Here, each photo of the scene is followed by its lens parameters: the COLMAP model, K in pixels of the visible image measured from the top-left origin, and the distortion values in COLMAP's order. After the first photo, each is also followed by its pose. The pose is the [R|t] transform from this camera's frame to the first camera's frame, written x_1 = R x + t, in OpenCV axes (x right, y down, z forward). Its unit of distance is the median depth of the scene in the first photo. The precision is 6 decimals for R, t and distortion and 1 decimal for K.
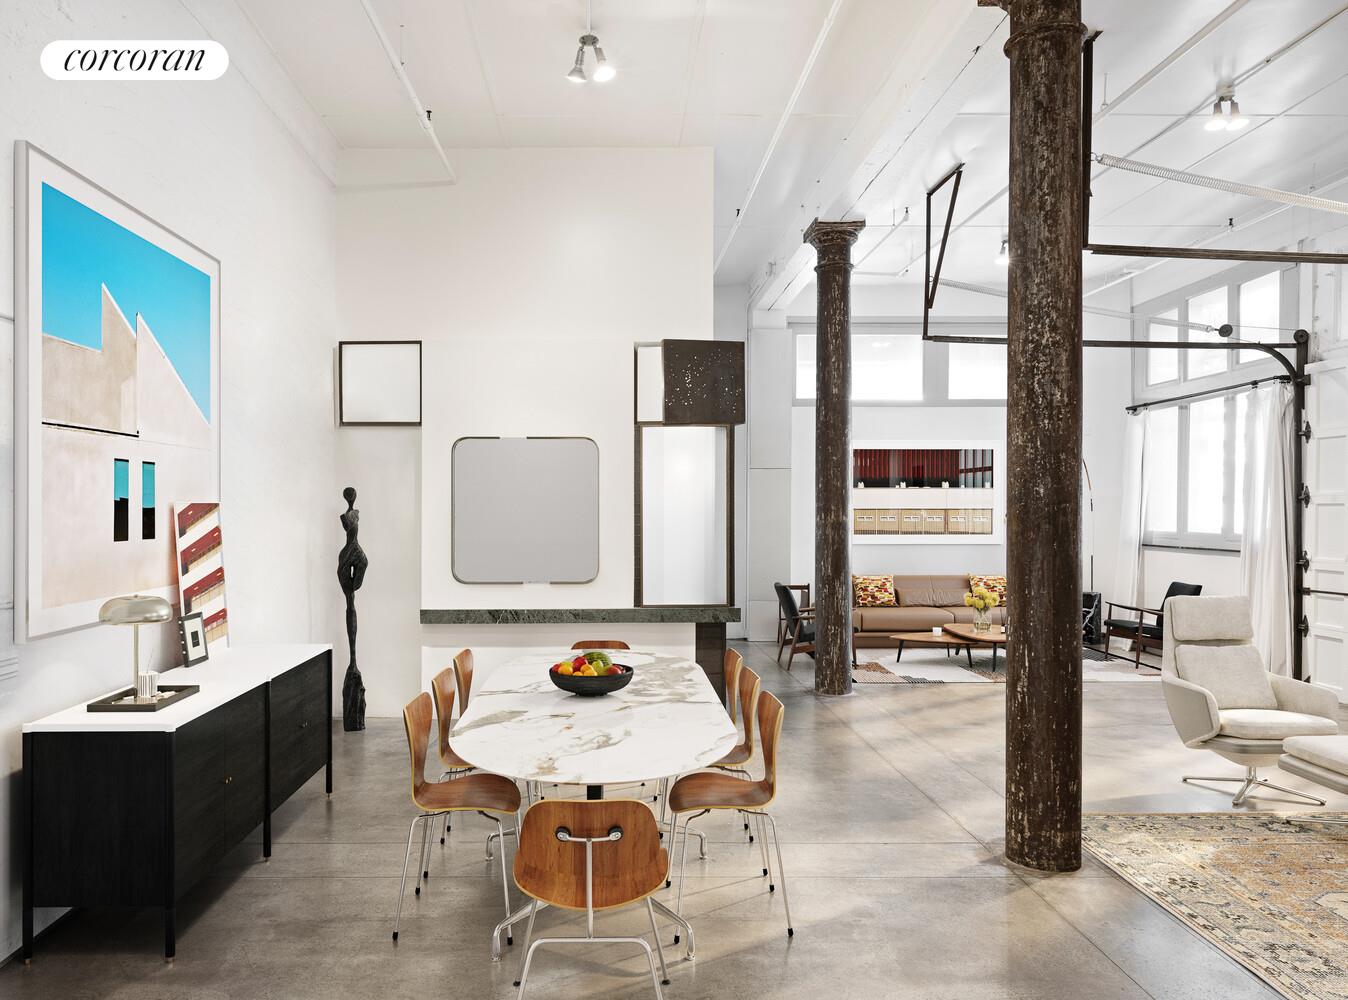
lens RADIAL K [[928.1, 0, 622.4], [0, 928.1, 505.0], [0, 0, 1]] dist [-0.038950, 0.059724]
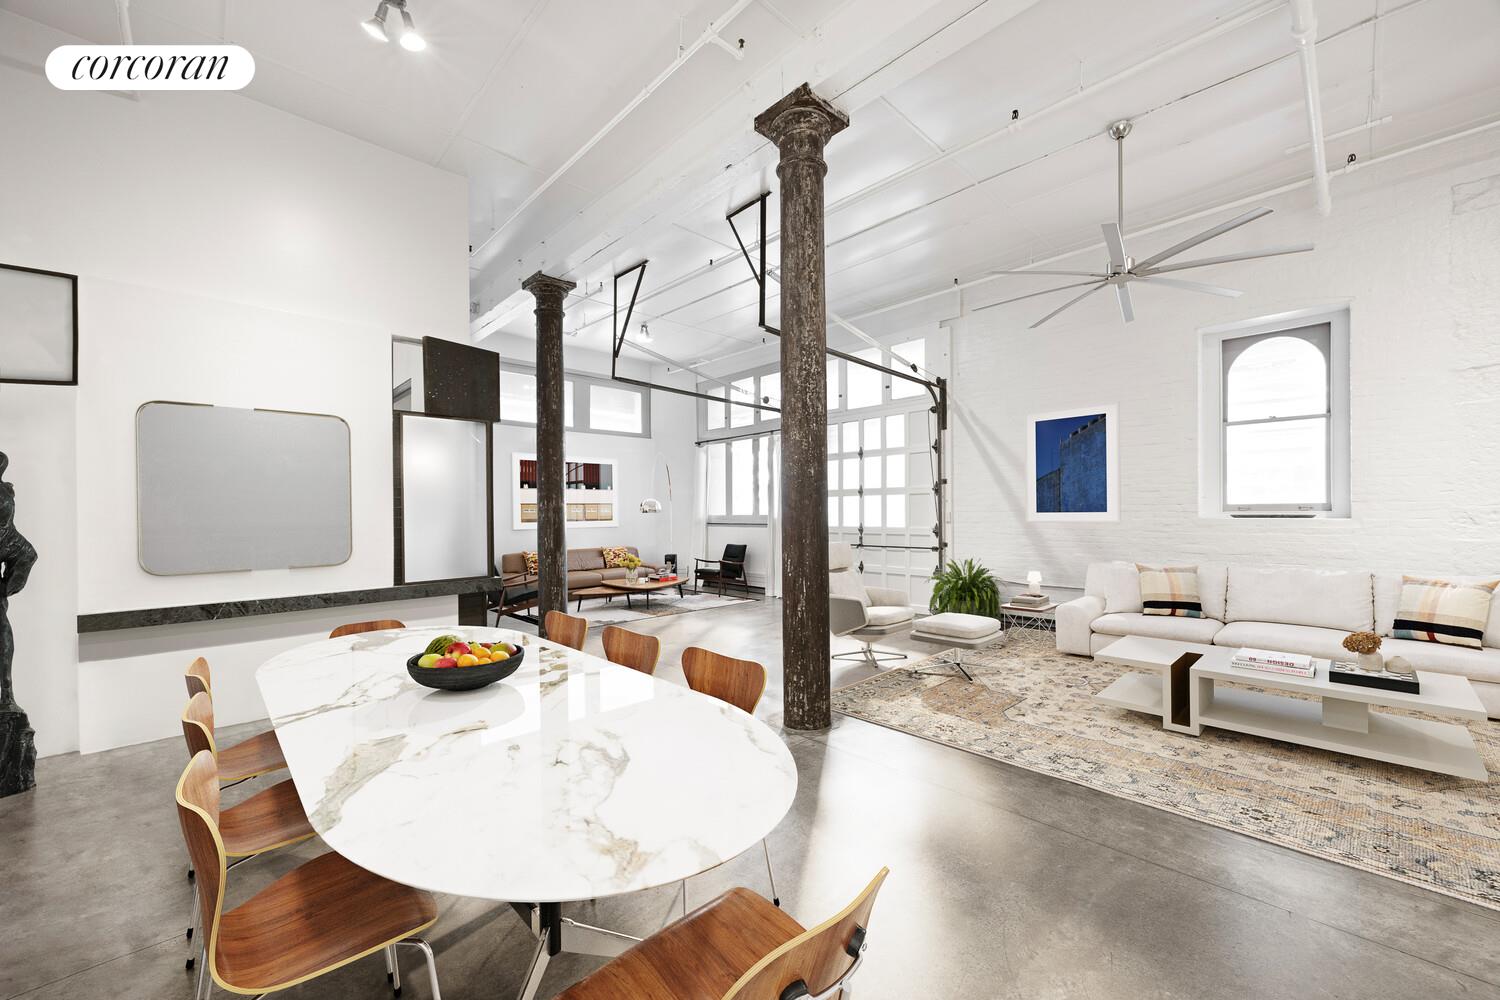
lens RADIAL K [[577.0, 0, 775.0], [0, 577.0, 507.6], [0, 0, 1]] dist [-0.002542, -0.000128]
pose [[0.709524, -0.002445, 0.704677, -0.122220], [0.006464, 0.999974, -0.003038, 0.022875], [-0.704651, 0.006710, 0.709522, 0.201693]]
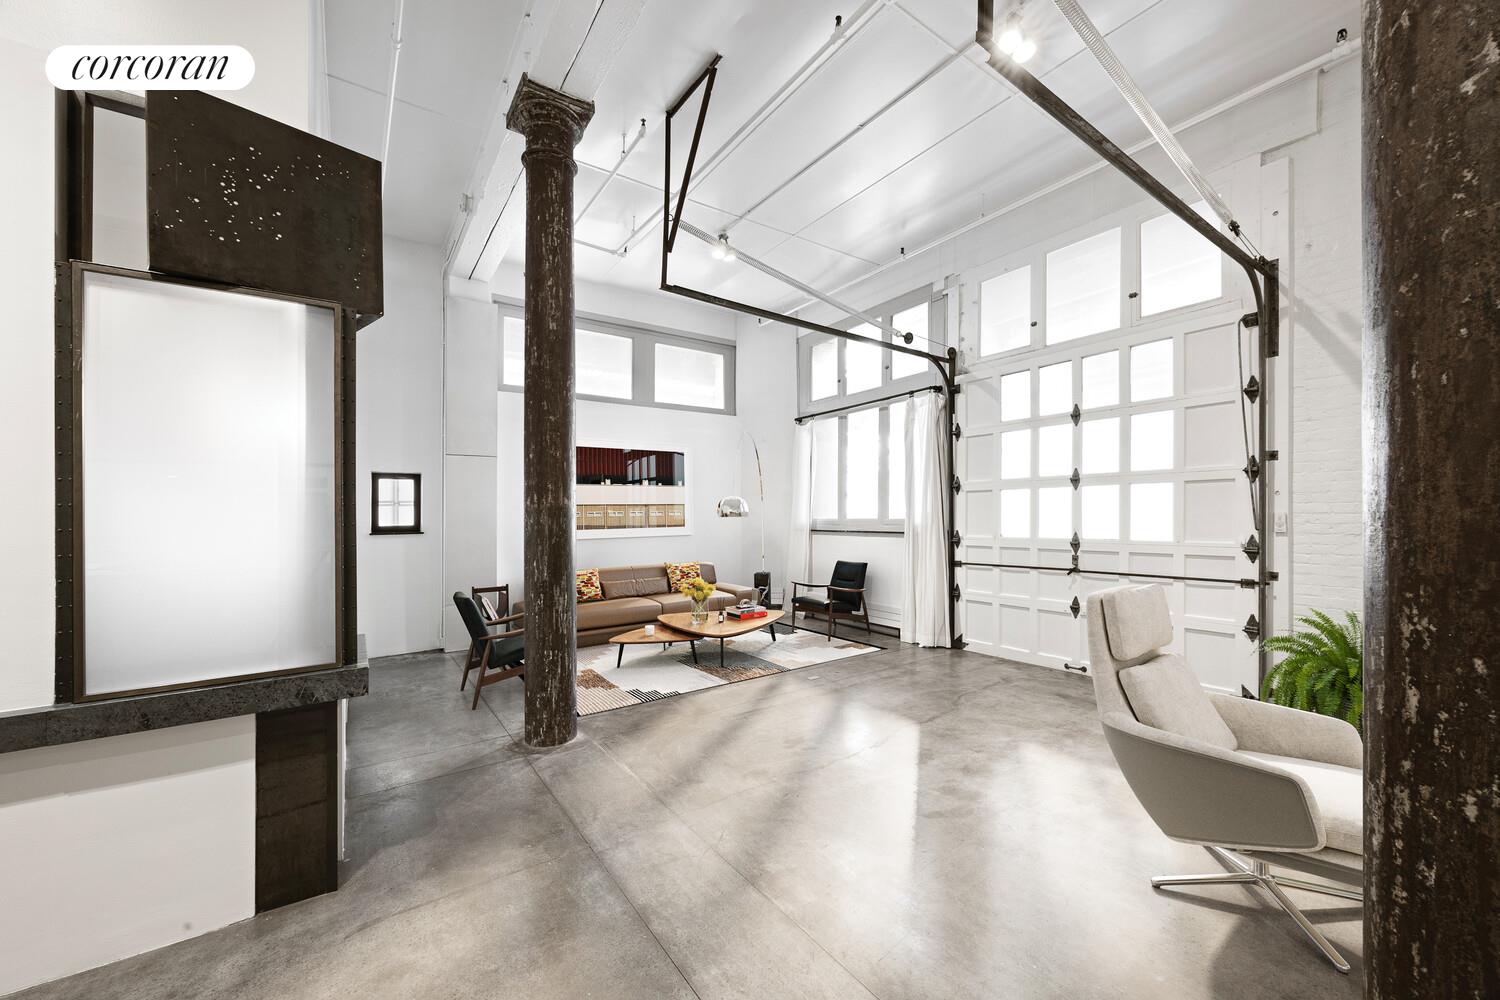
lens RADIAL K [[577.0, 0, 775.0], [0, 577.0, 507.6], [0, 0, 1]] dist [-0.002542, -0.000128]
pose [[0.813149, -0.001286, 0.582054, 0.107035], [0.007680, 0.999934, -0.008520, 0.024479], [-0.582005, 0.011398, 0.813106, 0.526956]]
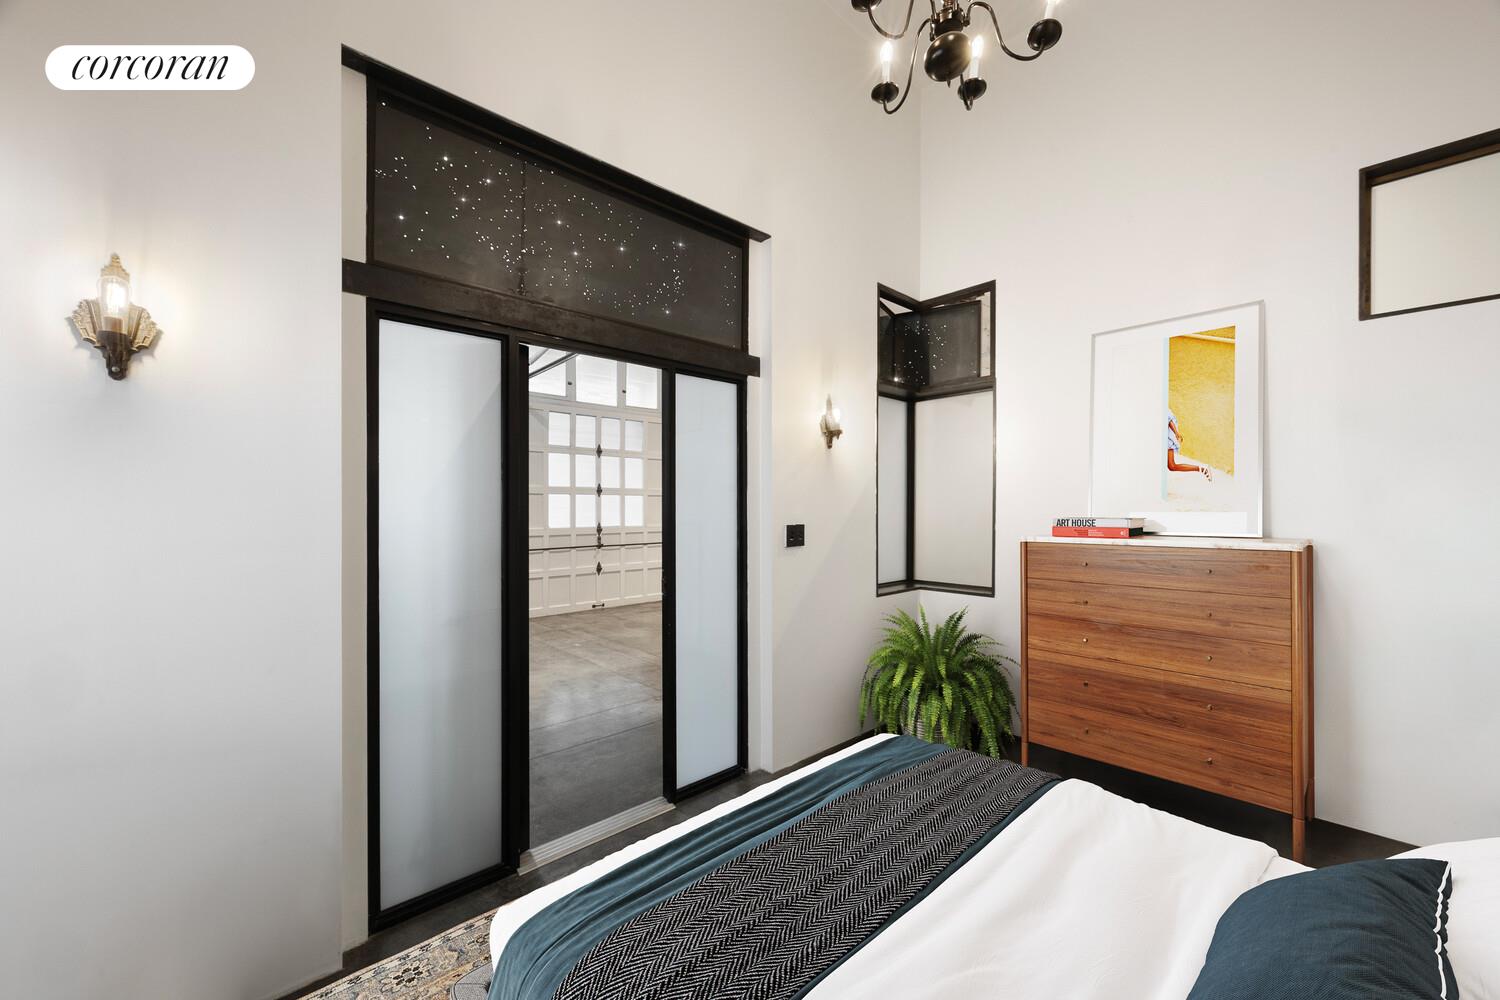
lens RADIAL K [[577.0, 0, 775.0], [0, 577.0, 507.6], [0, 0, 1]] dist [-0.002542, -0.000128]
pose [[-0.683607, 0.001792, 0.729848, -0.237093], [0.002438, 0.999997, -0.000171, 0.022412], [-0.729846, 0.001662, -0.683609, 1.341496]]
